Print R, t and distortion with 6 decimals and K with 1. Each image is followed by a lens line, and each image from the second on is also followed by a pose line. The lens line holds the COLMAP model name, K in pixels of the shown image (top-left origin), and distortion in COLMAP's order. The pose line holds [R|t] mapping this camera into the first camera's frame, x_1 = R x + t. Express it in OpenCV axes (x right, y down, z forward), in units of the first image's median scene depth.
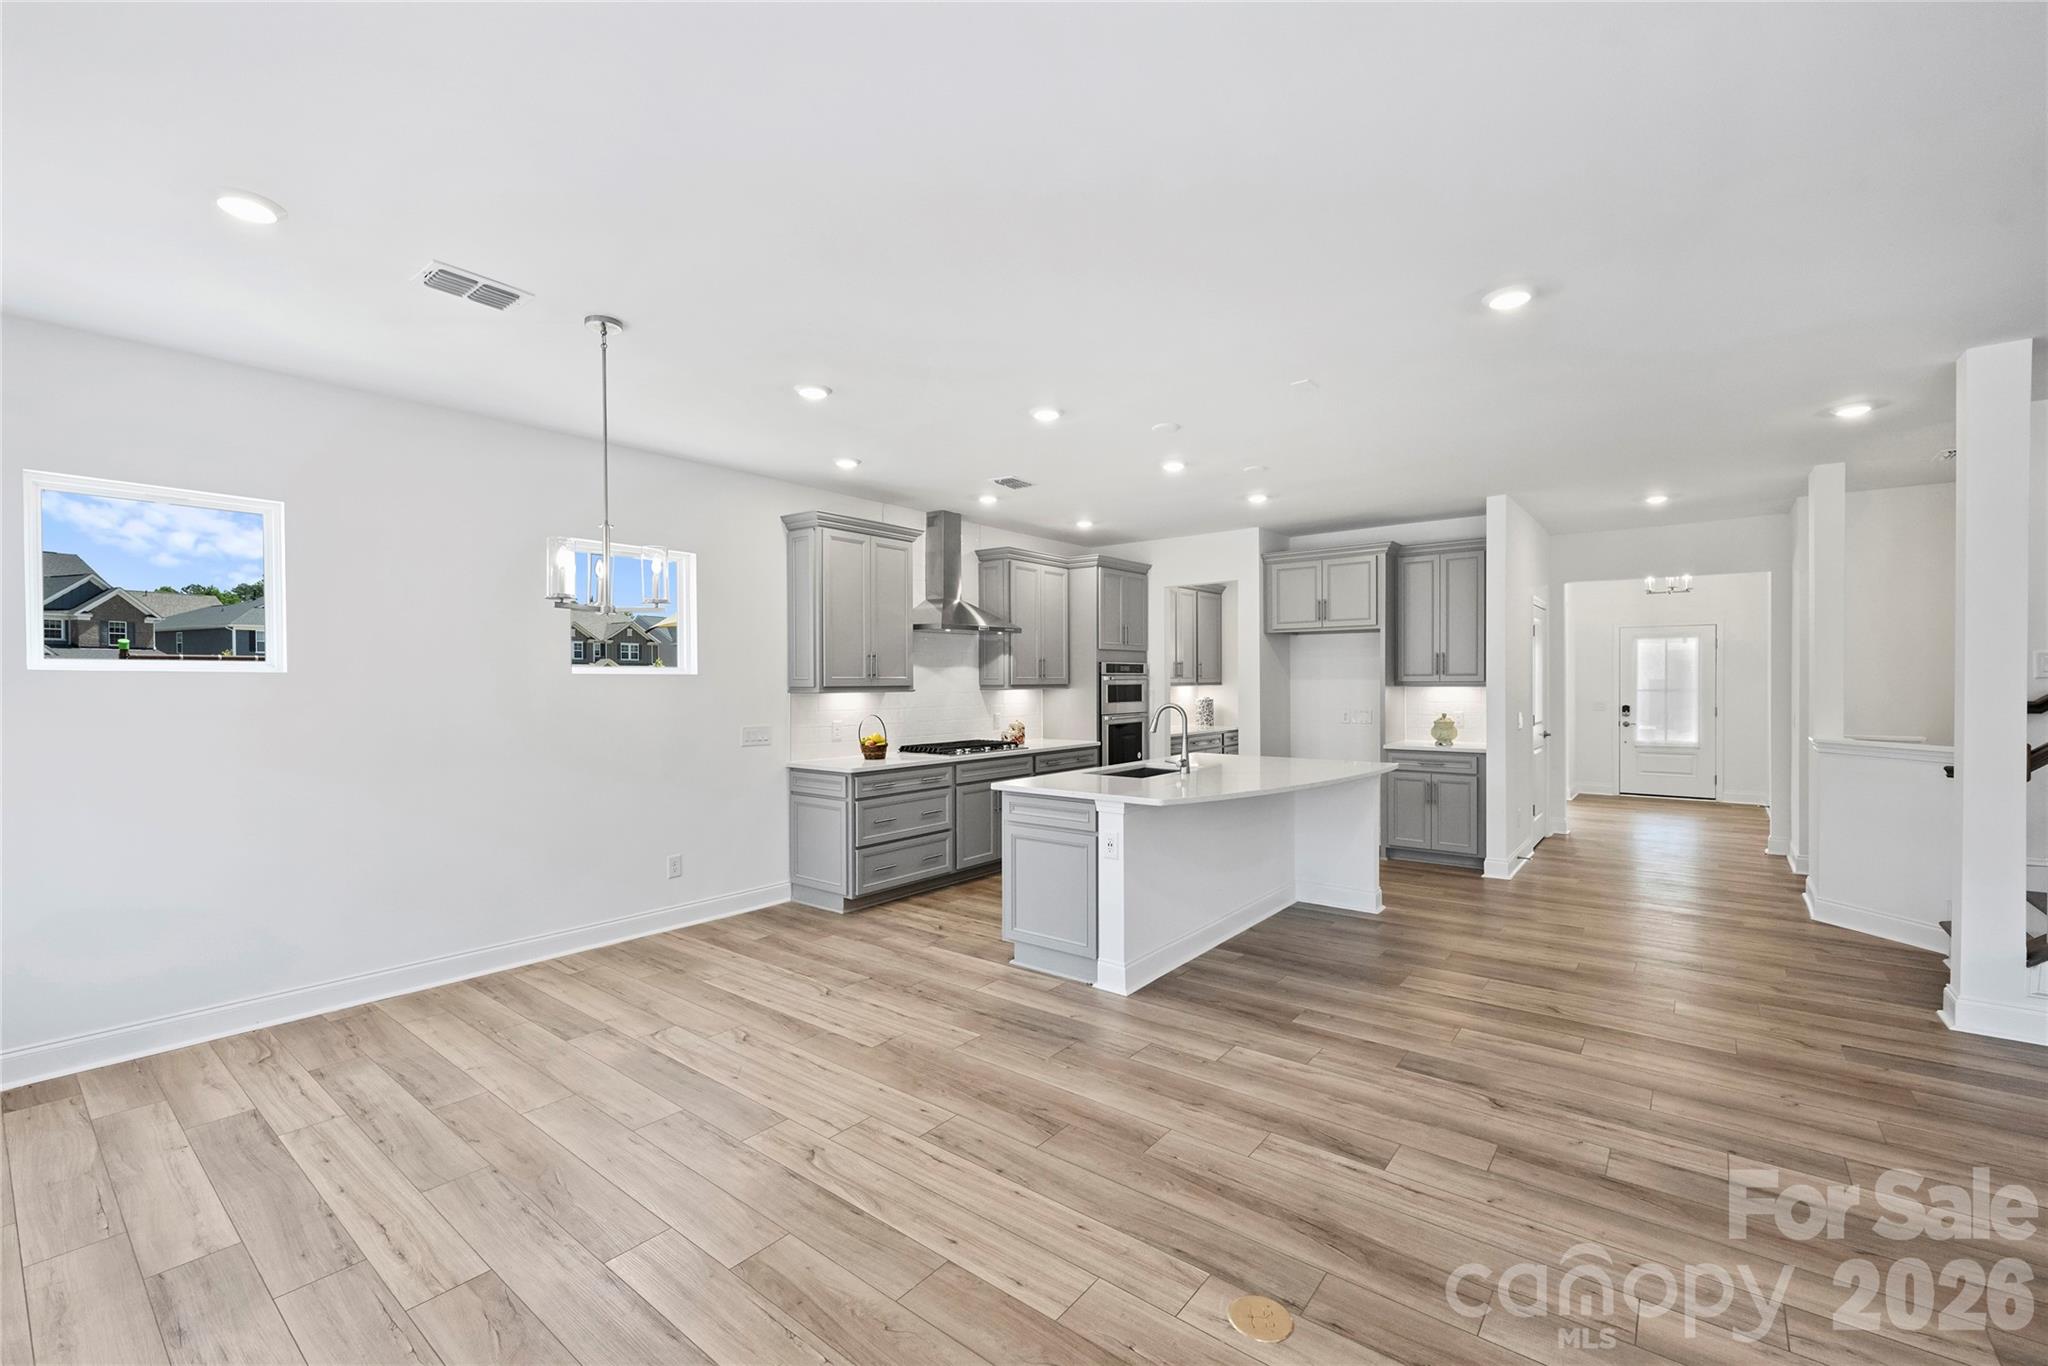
lens RADIAL K [[858.1, 0, 1023.3], [0, 858.1, 688.8], [0, 0, 1]] dist [0.000677, 0.000013]
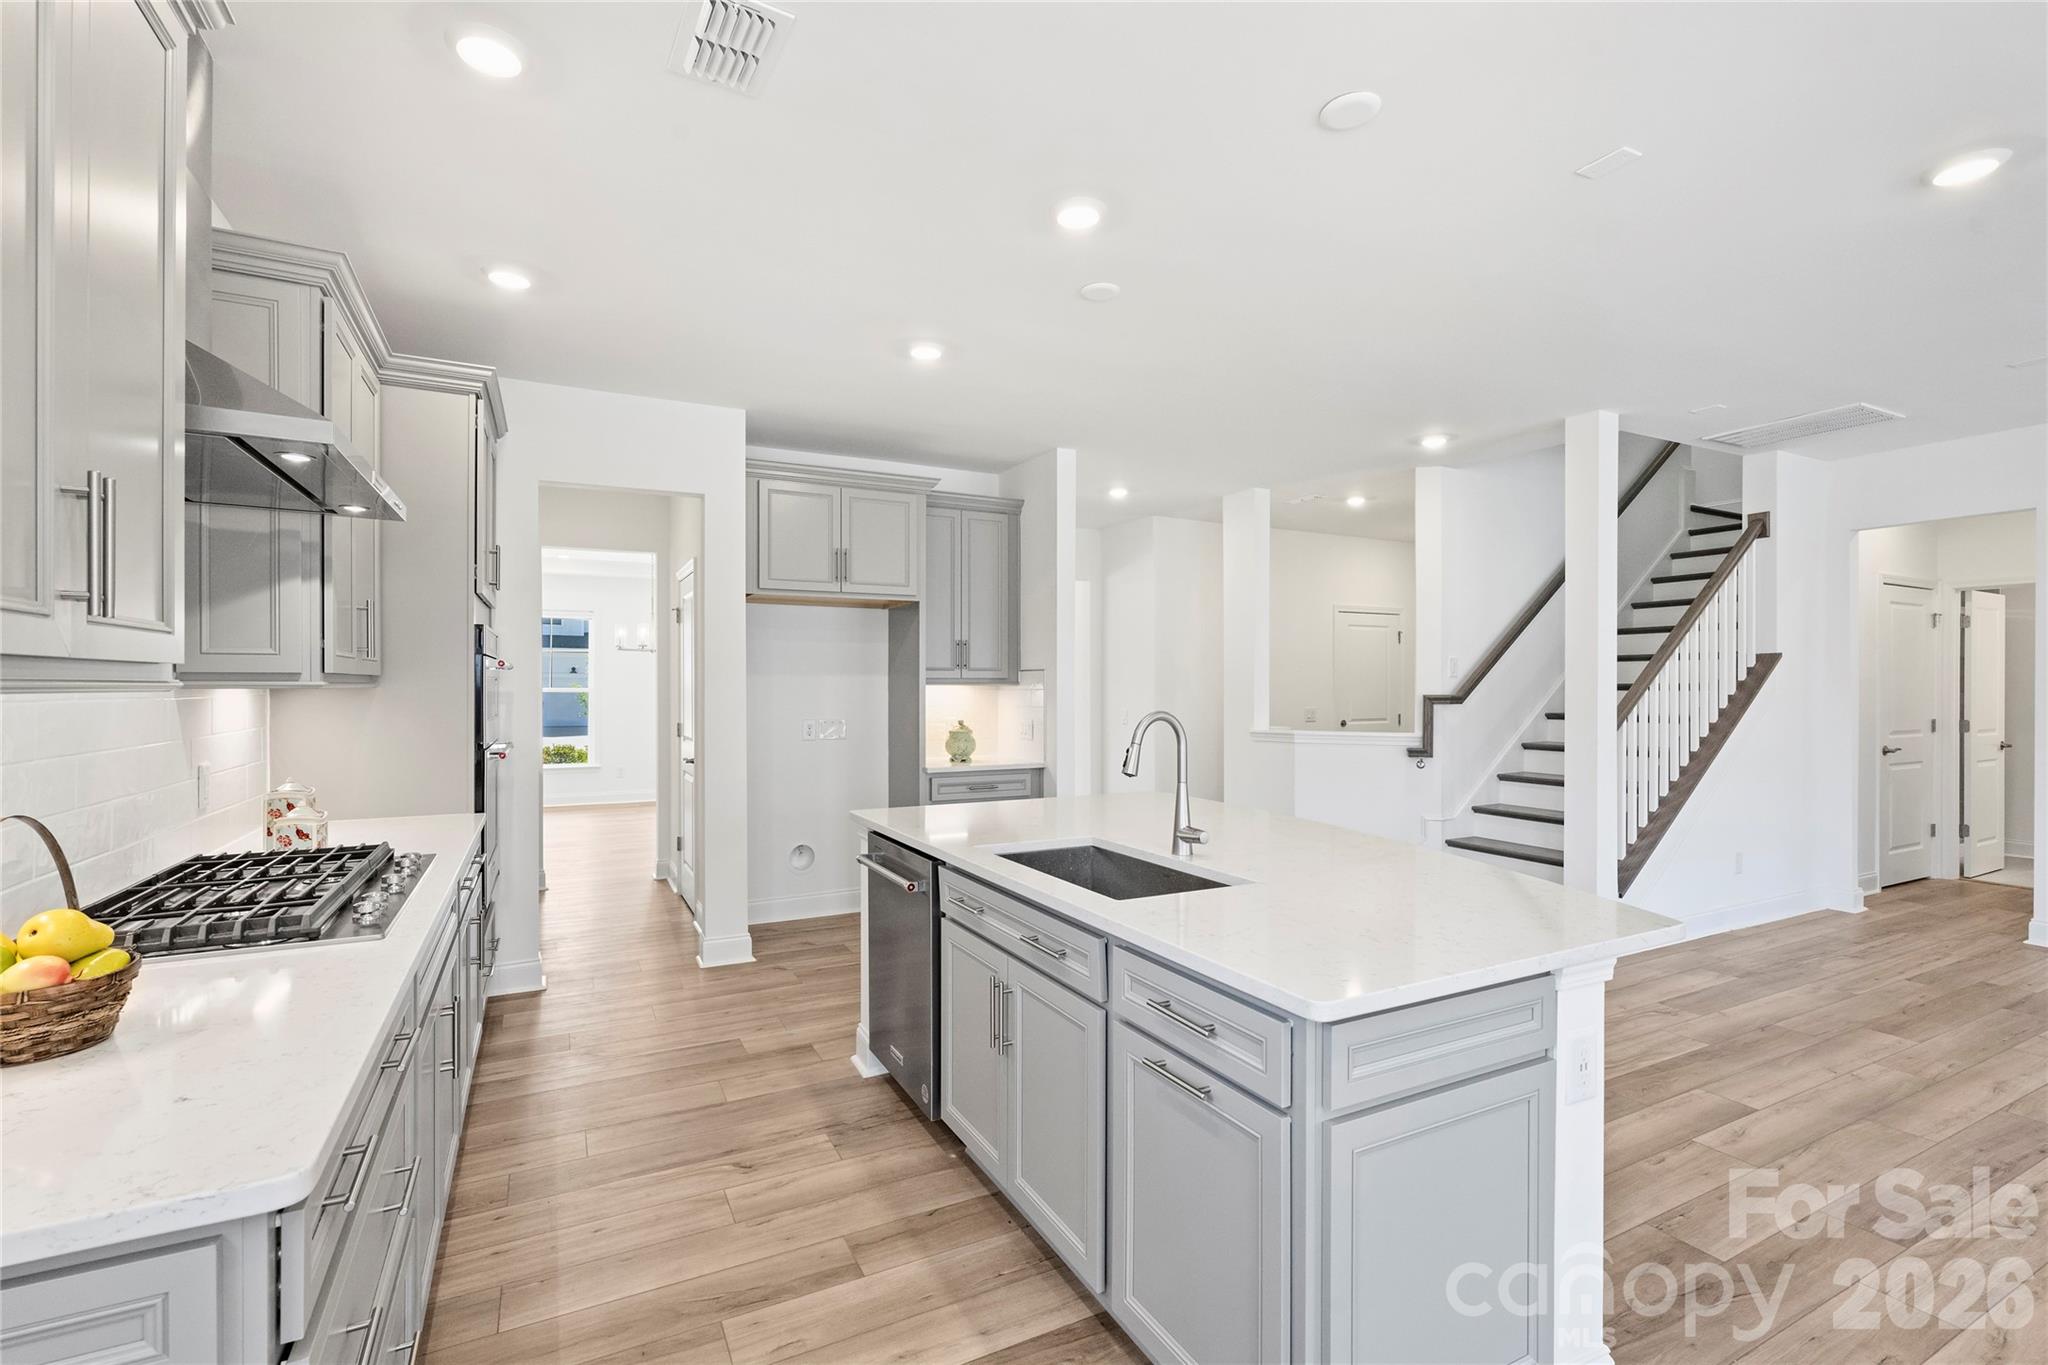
lens RADIAL K [[906.6, 0, 1013.3], [0, 906.6, 687.2], [0, 0, 1]] dist [-0.000687, -0.000177]
pose [[0.413377, 0.003772, 0.910552, -0.283481], [0.005020, 0.999967, -0.006422, 0.005302], [-0.910546, 0.007226, 0.413345, 0.776087]]
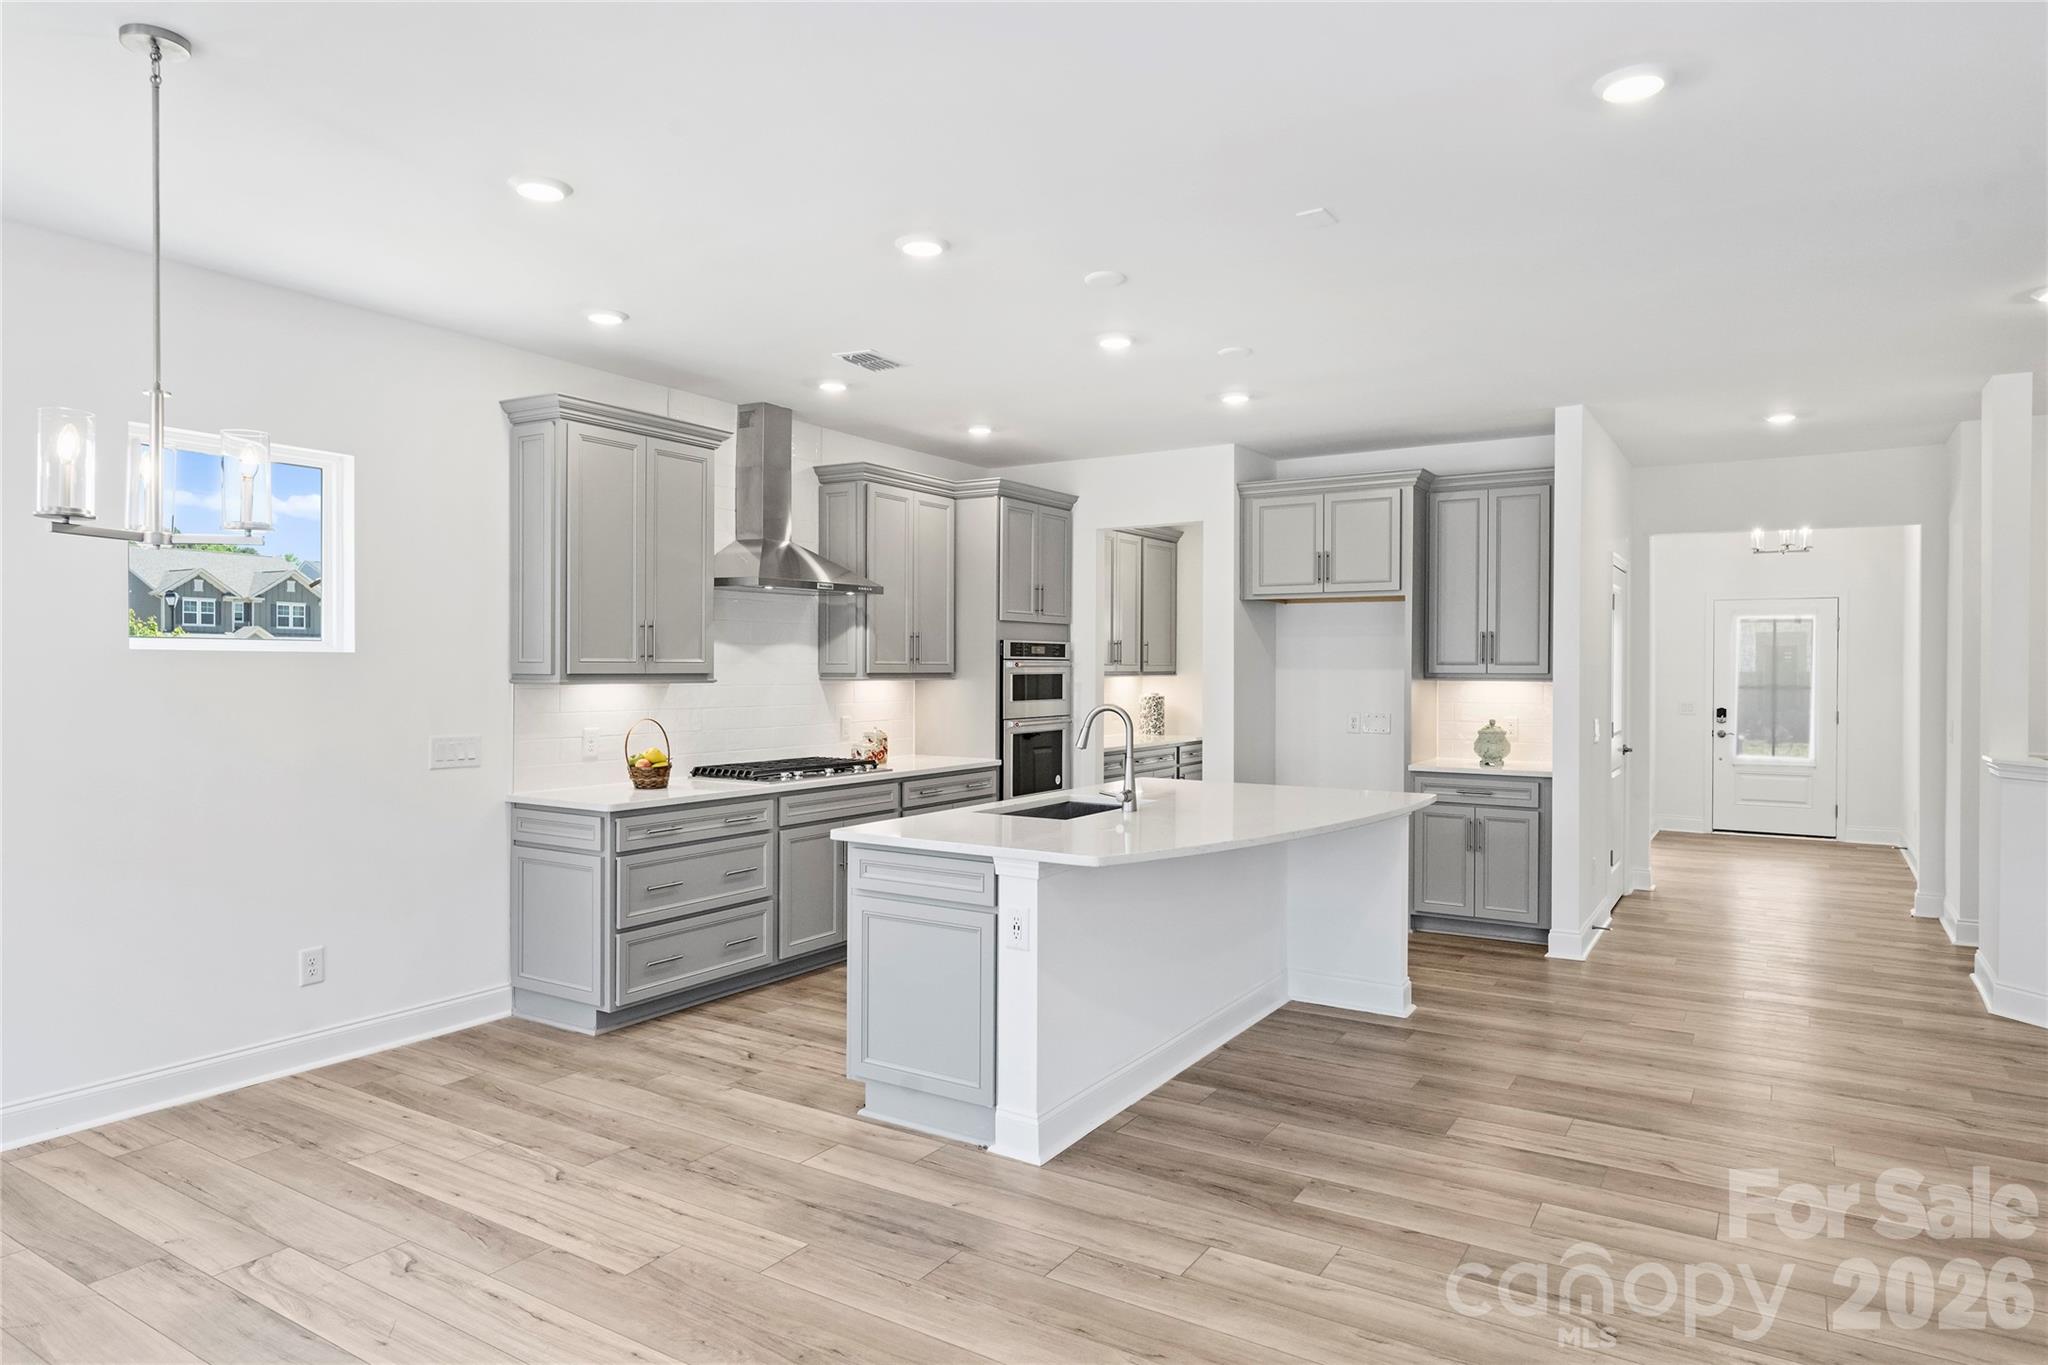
lens RADIAL K [[1225.2, 0, 1022.7], [0, 1225.2, 666.5], [0, 0, 1]] dist [-0.001295, 0.000337]
pose [[0.994046, 0.009546, 0.108538, 0.003020], [-0.008835, 0.999936, -0.007027, -0.005638], [-0.108598, 0.006027, 0.994067, 0.064518]]
